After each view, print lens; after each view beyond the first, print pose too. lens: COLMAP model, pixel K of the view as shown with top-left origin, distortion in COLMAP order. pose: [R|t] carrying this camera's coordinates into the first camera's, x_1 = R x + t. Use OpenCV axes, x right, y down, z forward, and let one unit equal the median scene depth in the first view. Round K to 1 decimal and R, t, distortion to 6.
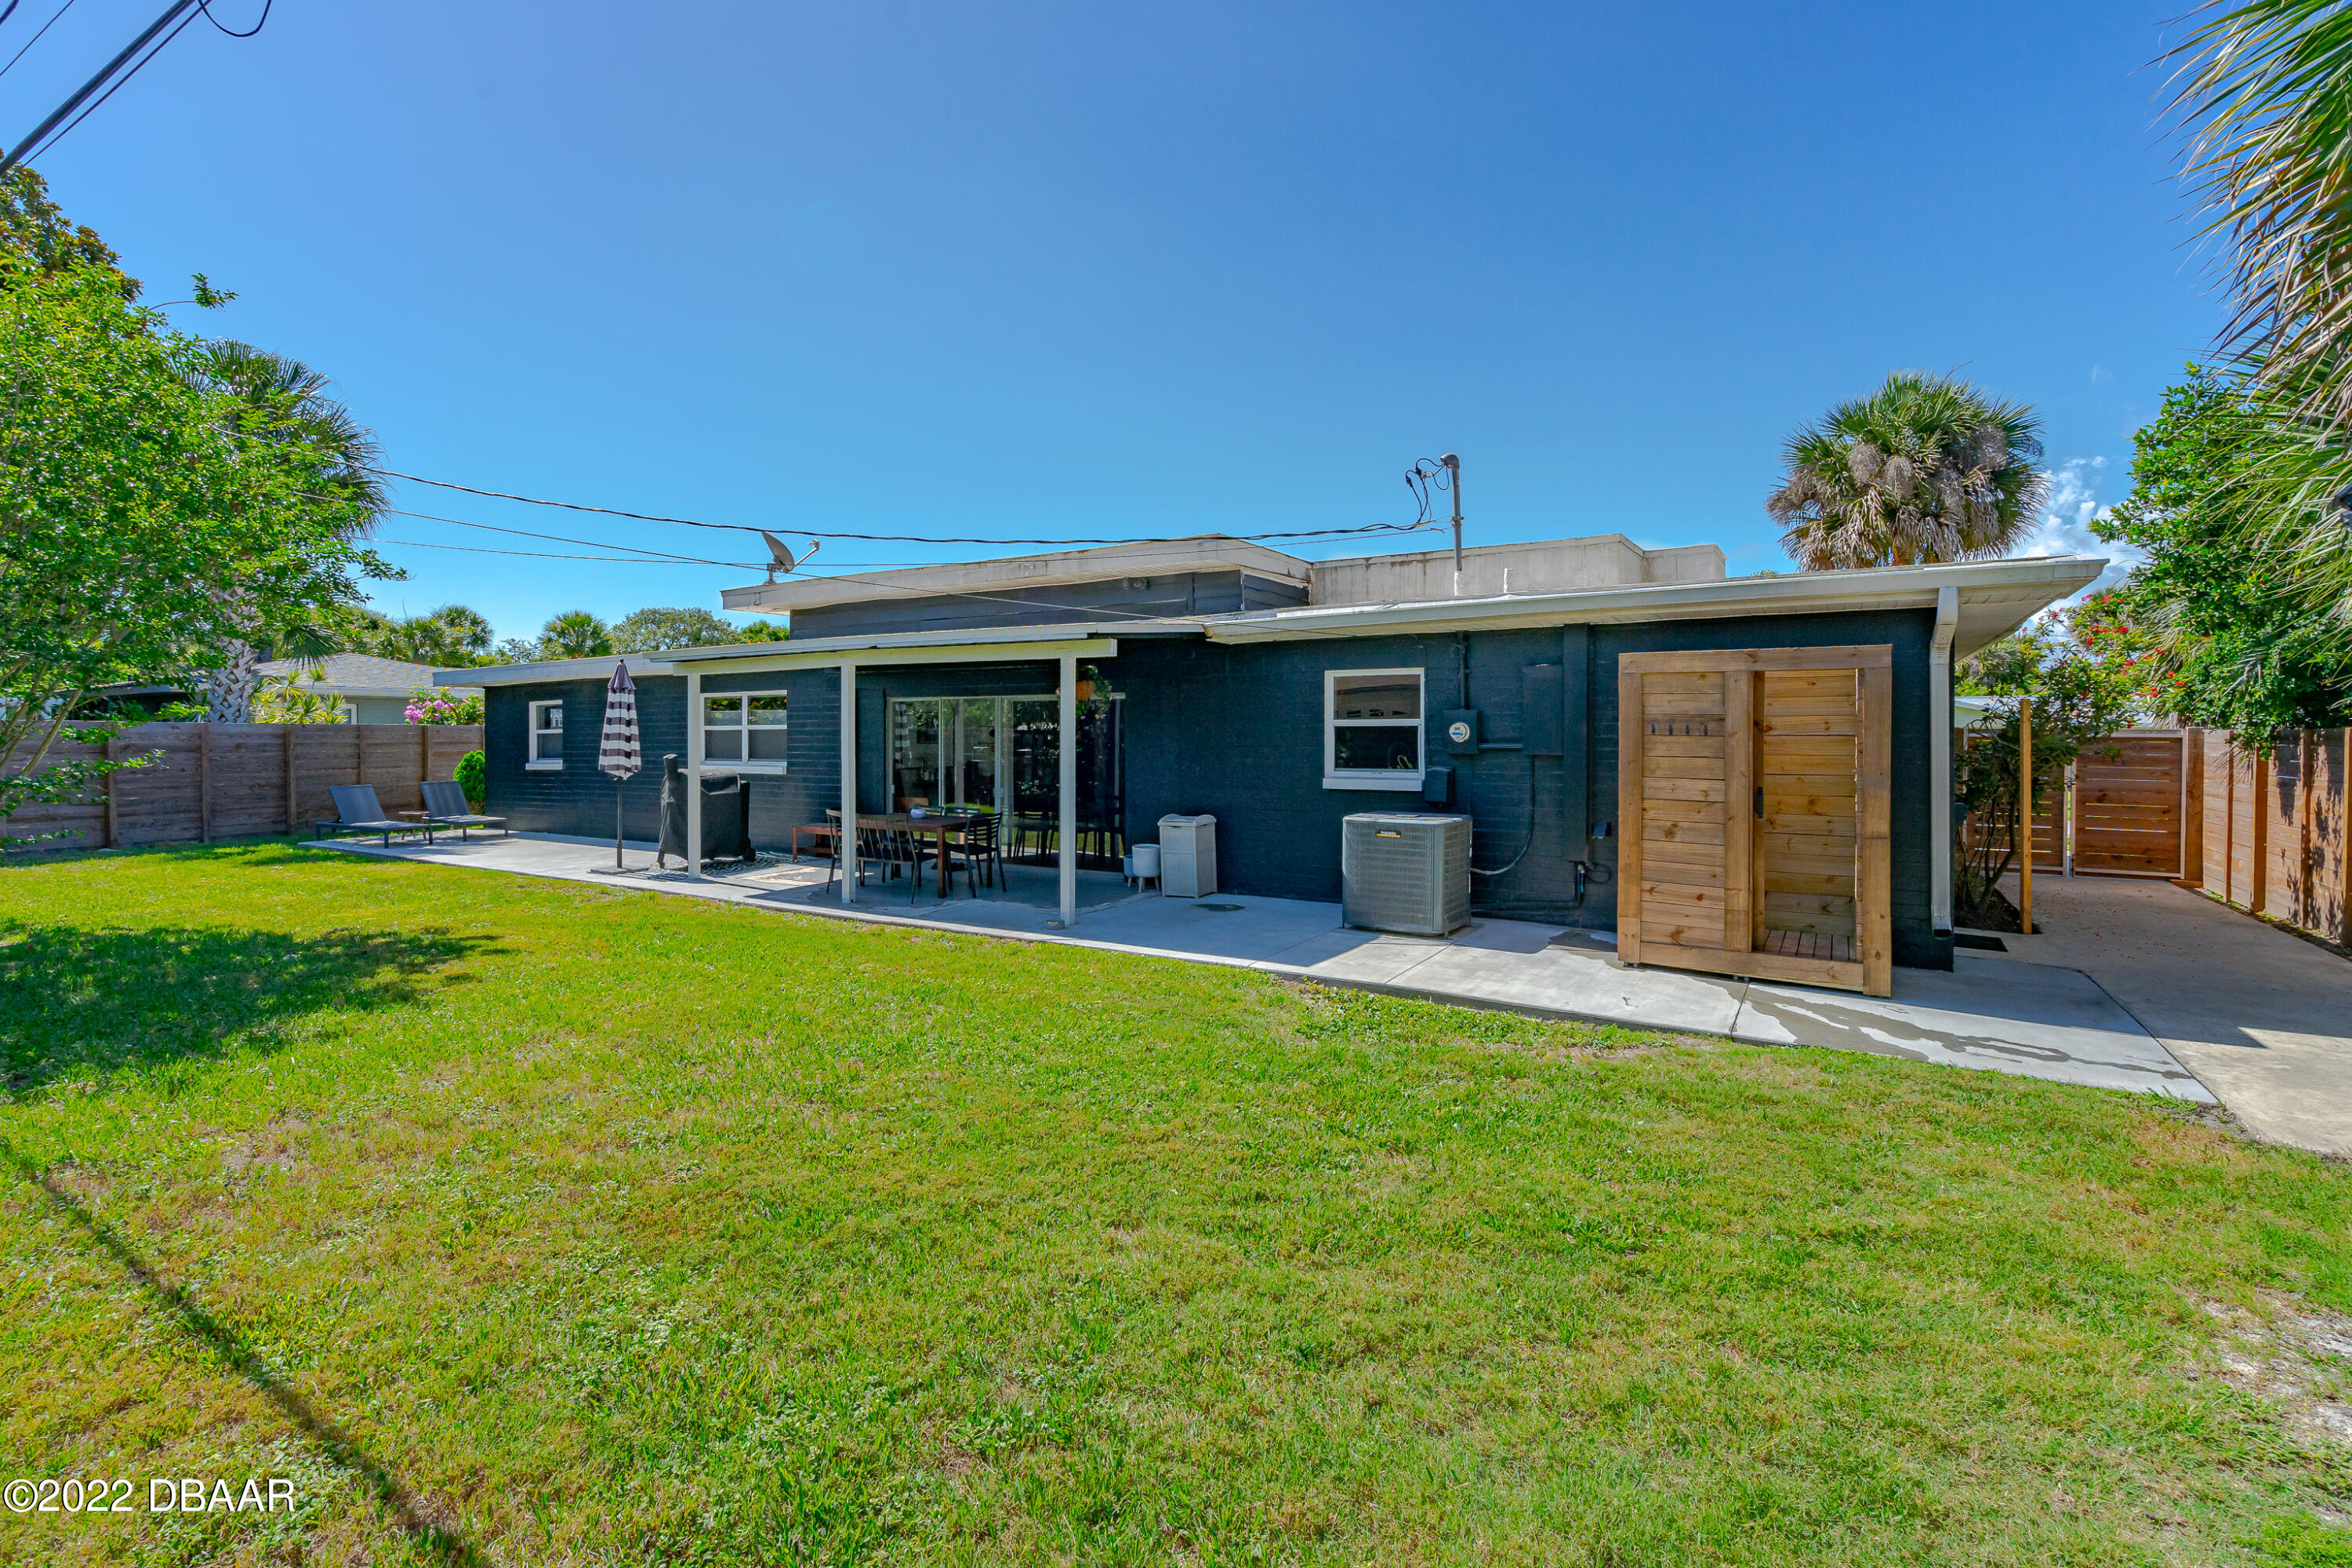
lens RADIAL K [[1042.2, 0, 1170.7], [0, 1042.2, 742.9], [0, 0, 1]] dist [0.001132, 0.000177]
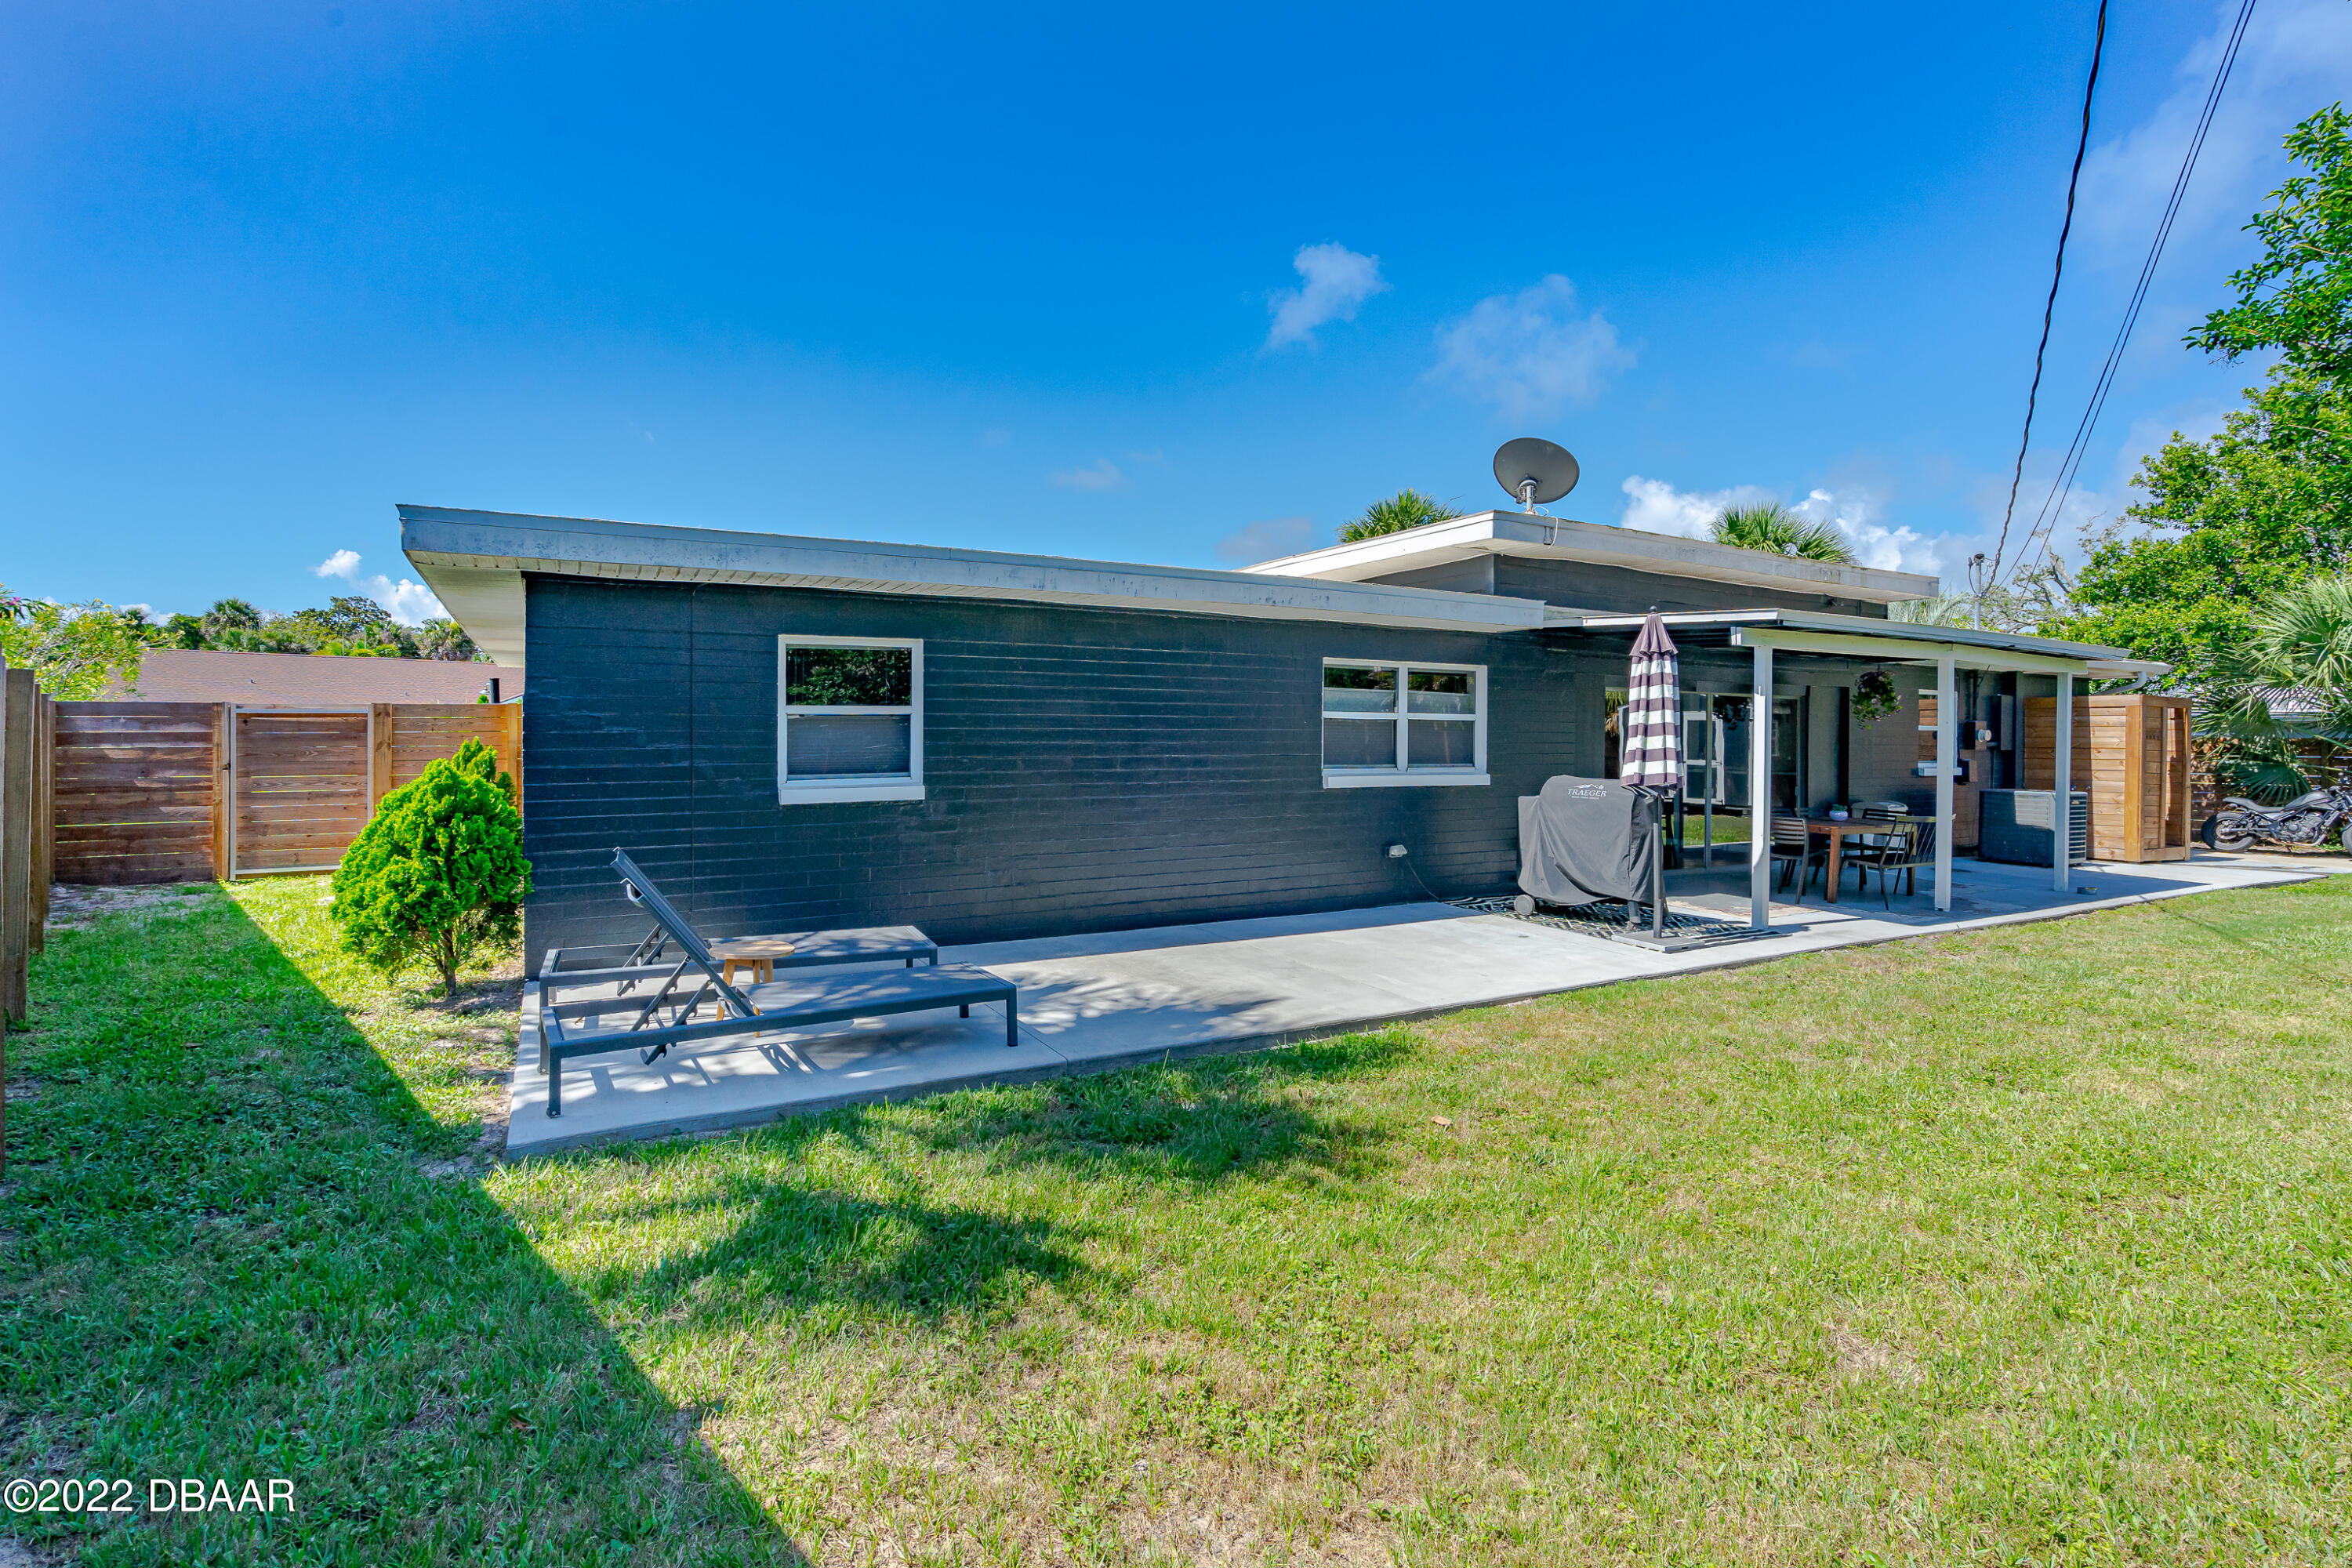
lens RADIAL K [[1042.2, 0, 1170.7], [0, 1042.2, 742.9], [0, 0, 1]] dist [0.001132, 0.000177]
pose [[0.491776, 0.003196, 0.870716, -1.376222], [-0.002322, 0.999995, -0.002360, 0.004672], [-0.870719, -0.000861, 0.491781, 1.074051]]
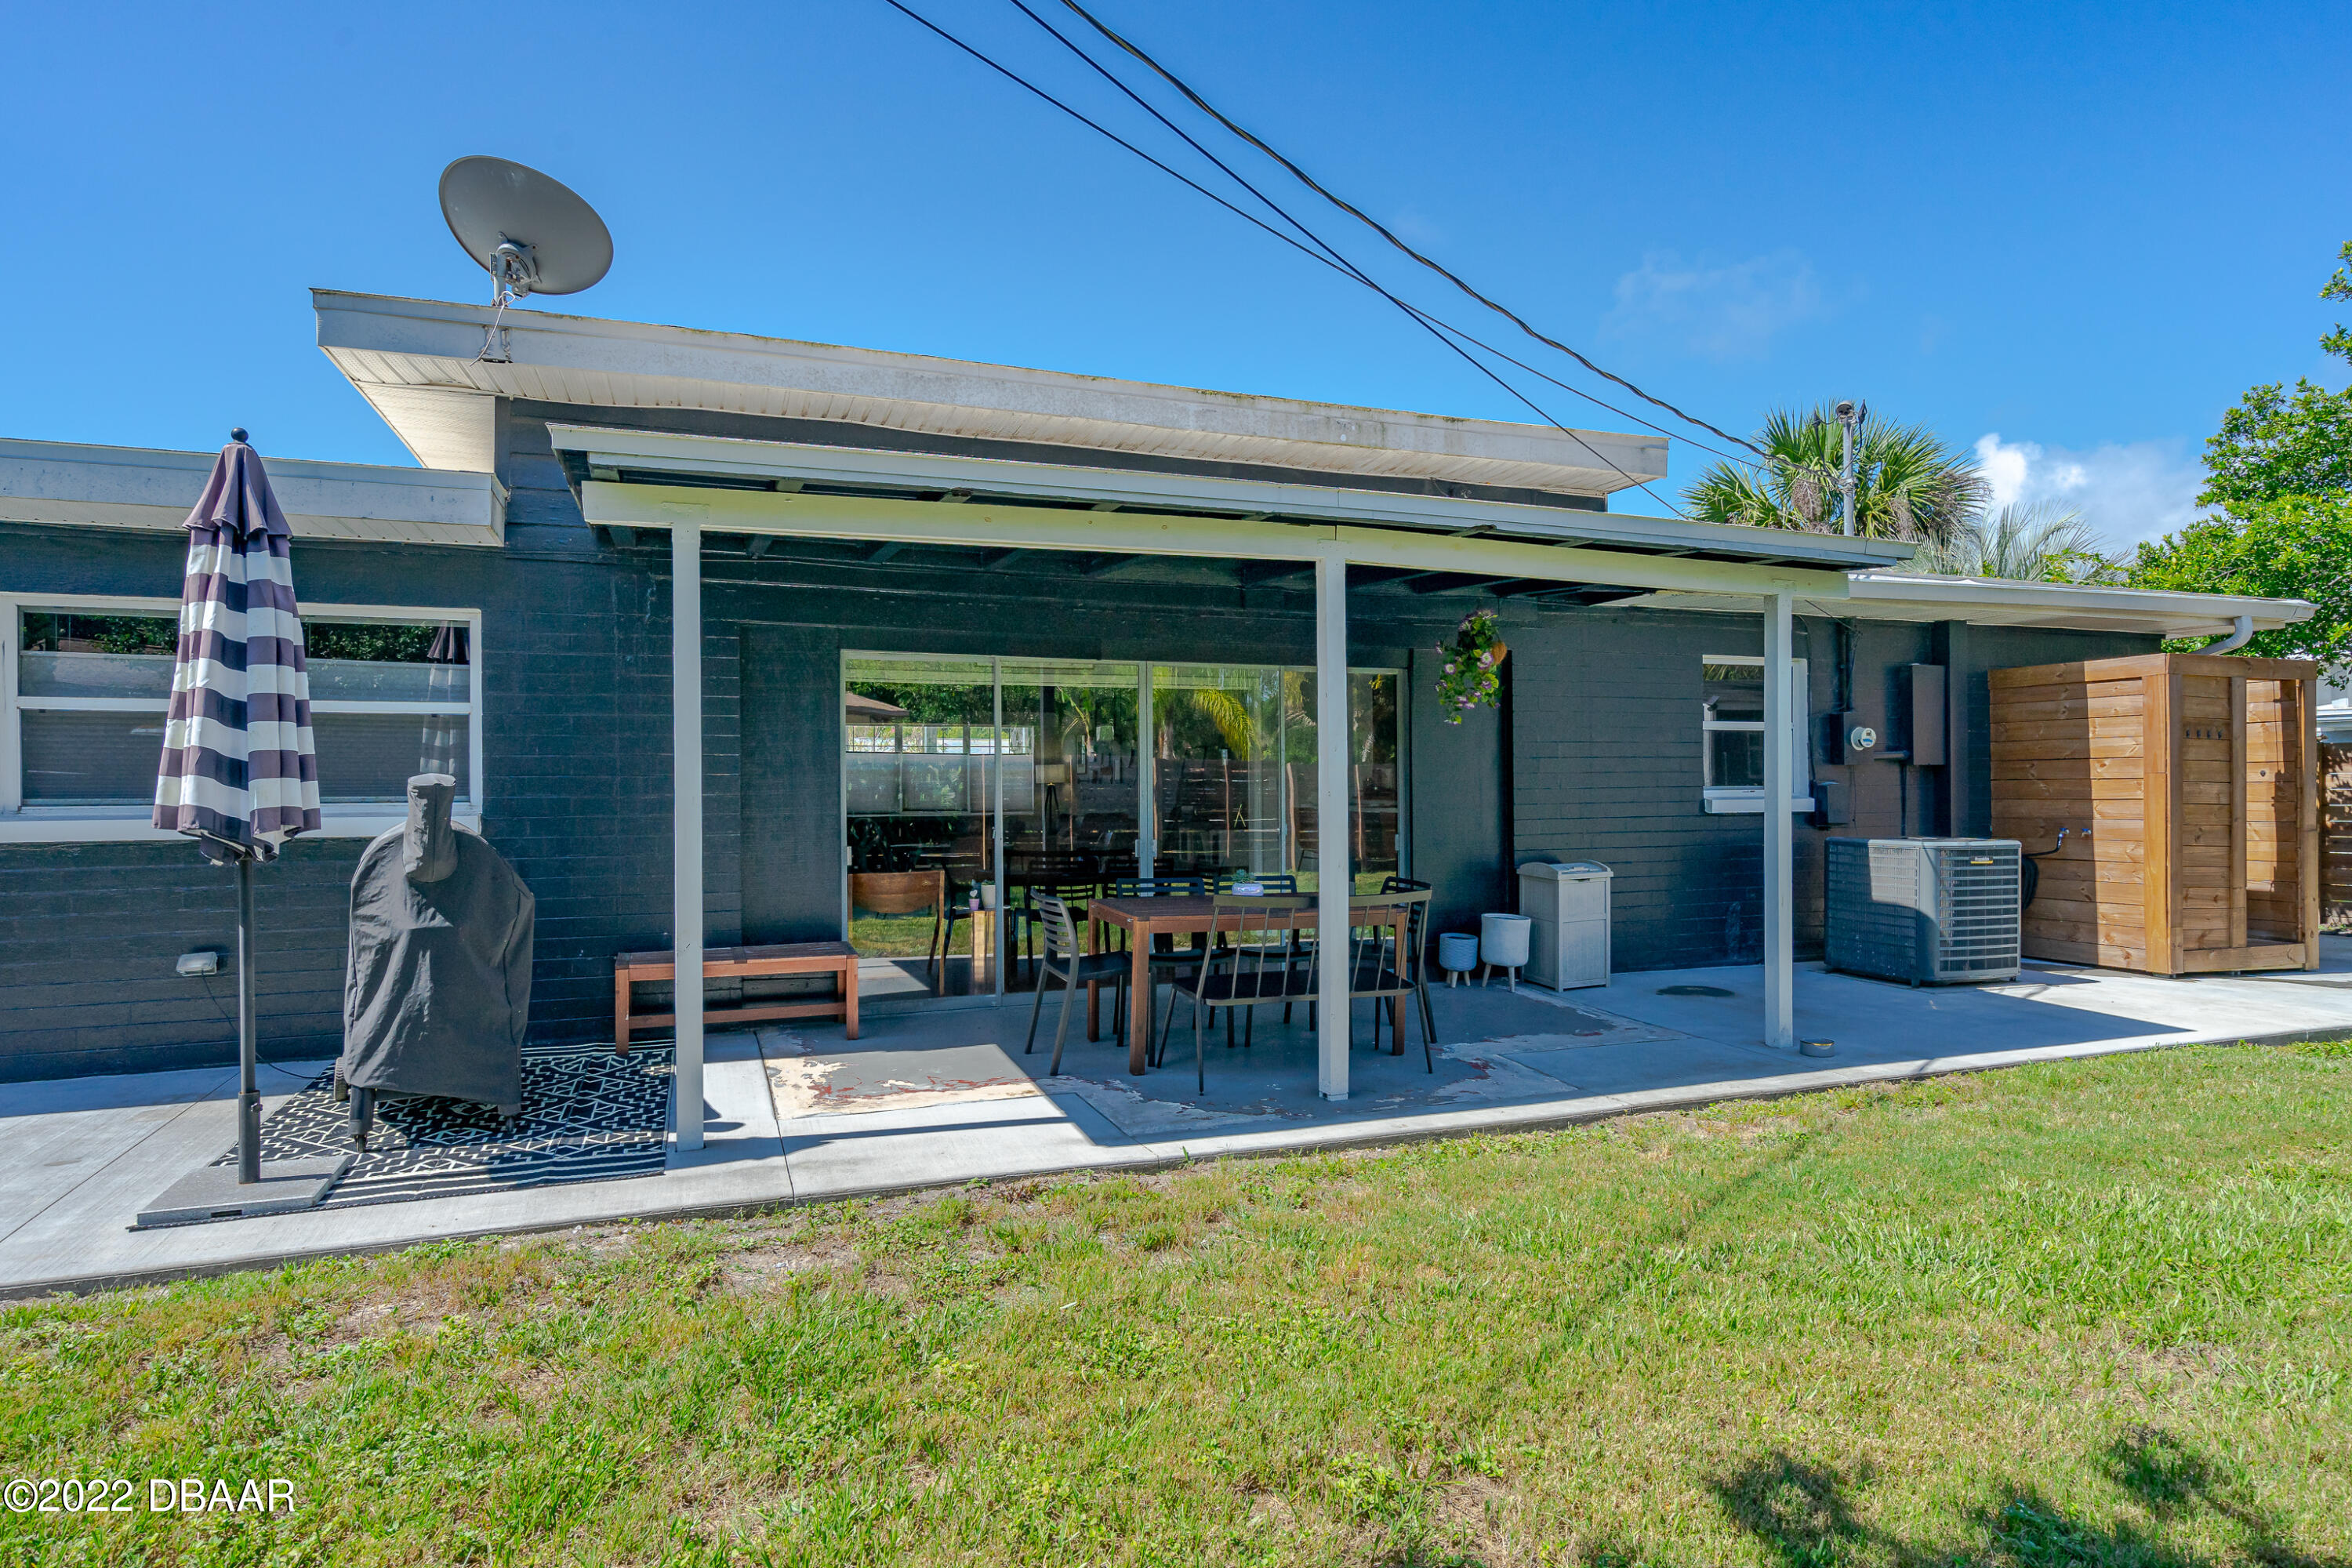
lens RADIAL K [[1226.5, 0, 1176.0], [0, 1226.5, 784.0], [0, 0, 1]] dist [-0.002339, -0.000267]
pose [[0.633142, -0.005425, 0.774016, -0.686938], [0.007973, 0.999968, 0.000486, 0.017411], [-0.773994, 0.005863, 0.633165, 0.666159]]
